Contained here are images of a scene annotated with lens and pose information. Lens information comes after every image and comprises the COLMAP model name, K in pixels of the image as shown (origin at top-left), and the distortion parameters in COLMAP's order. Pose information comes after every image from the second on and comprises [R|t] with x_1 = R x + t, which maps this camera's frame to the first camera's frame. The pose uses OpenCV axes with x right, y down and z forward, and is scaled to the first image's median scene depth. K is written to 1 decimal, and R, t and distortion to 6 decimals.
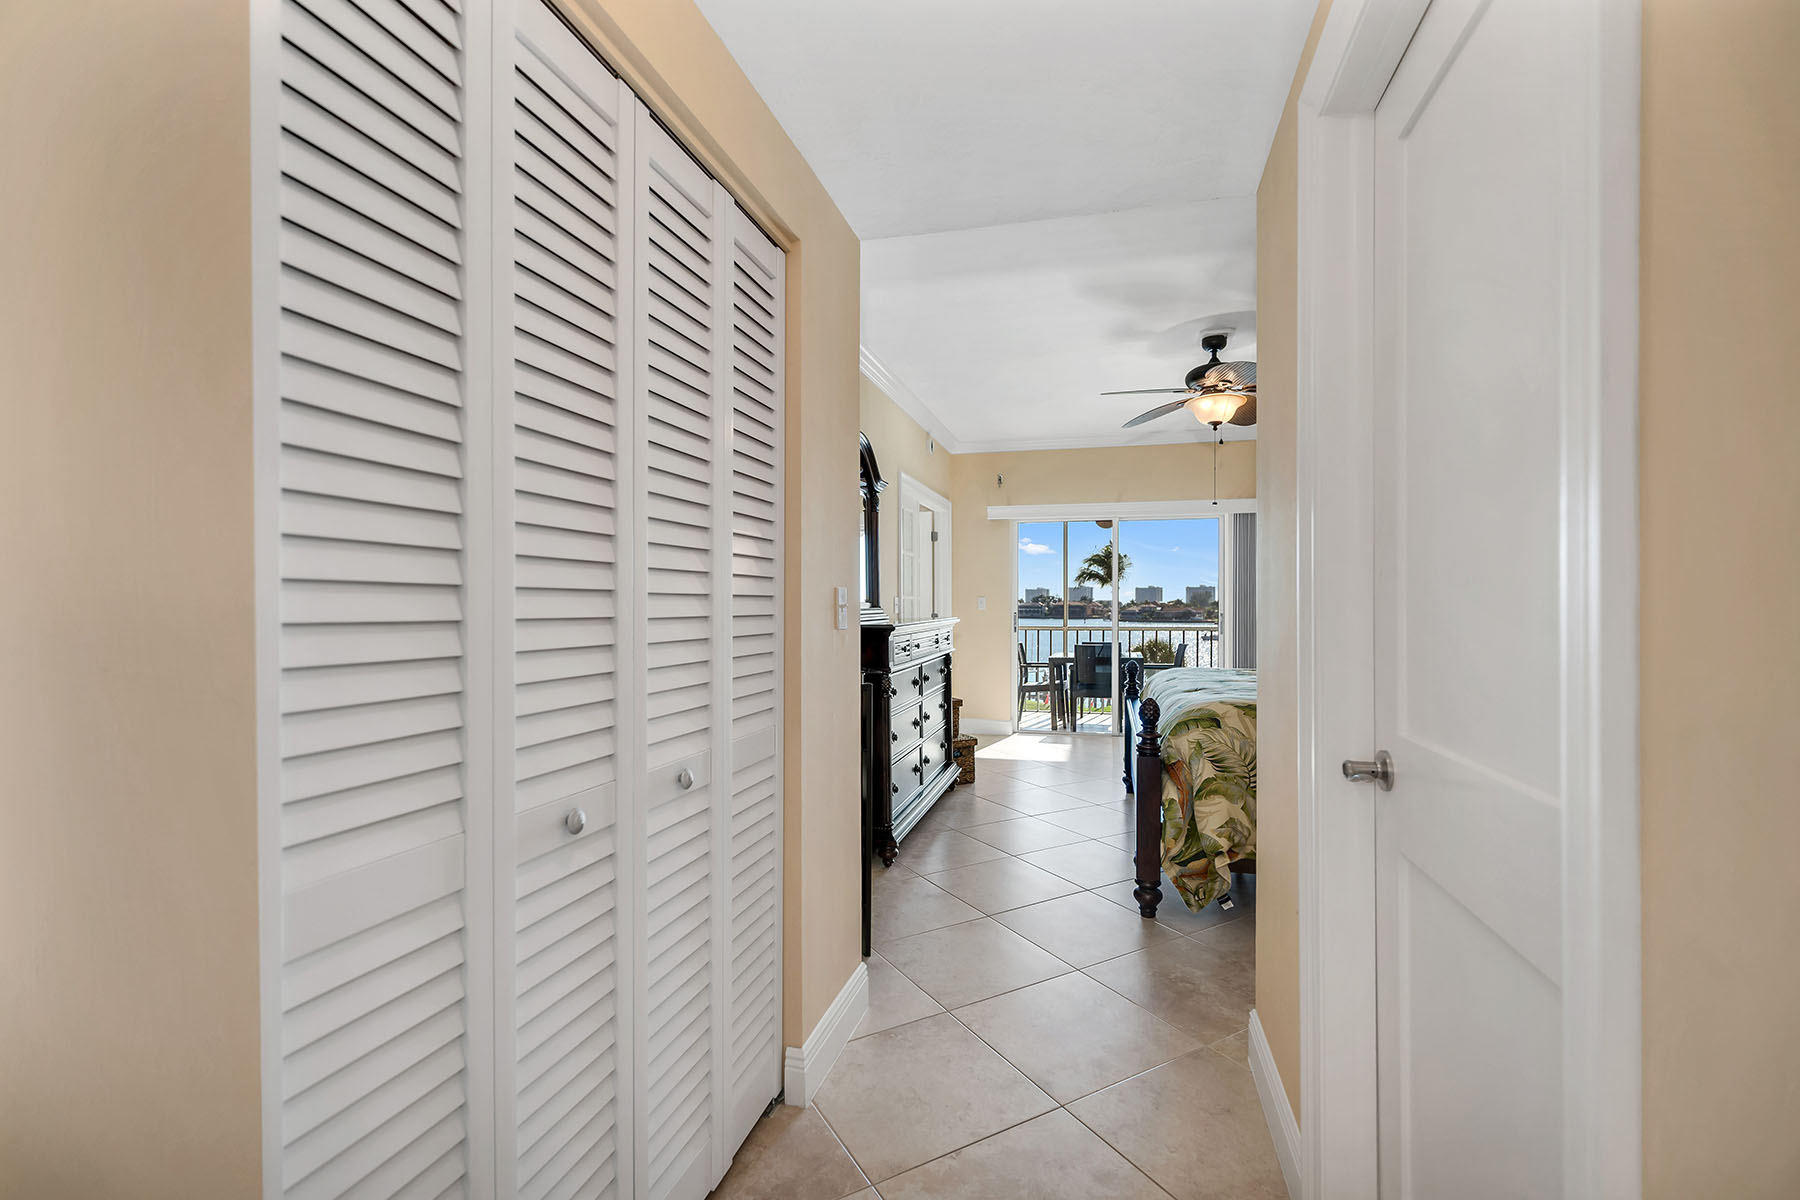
lens RADIAL K [[716.8, 0, 902.5], [0, 716.8, 601.1], [0, 0, 1]] dist [-0.000964, -0.000174]
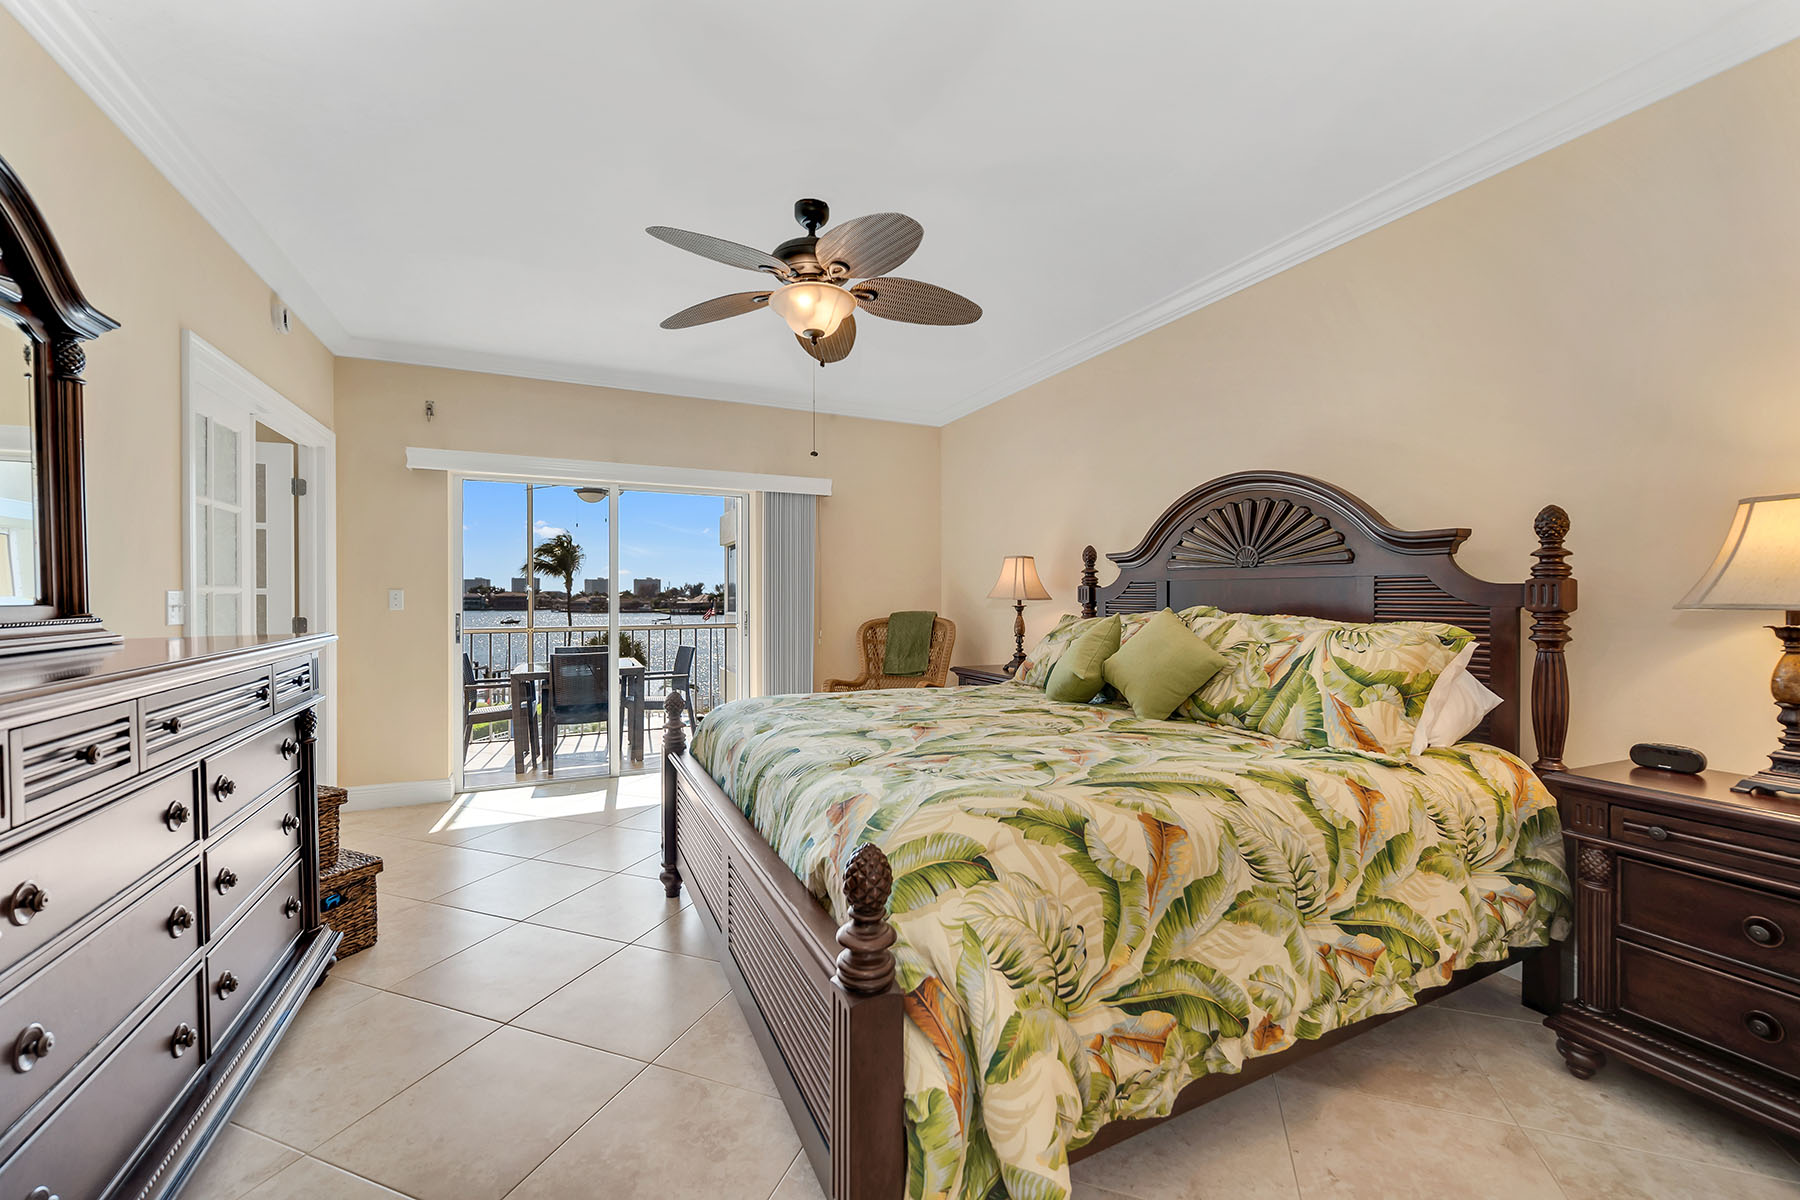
lens RADIAL K [[714.1, 0, 901.4], [0, 714.1, 602.0], [0, 0, 1]] dist [-0.002032, -0.000169]
pose [[0.752173, -0.006970, 0.658929, 0.049477], [-0.001466, 0.999924, 0.012251, -0.005233], [-0.658964, -0.010181, 0.752106, 0.374690]]
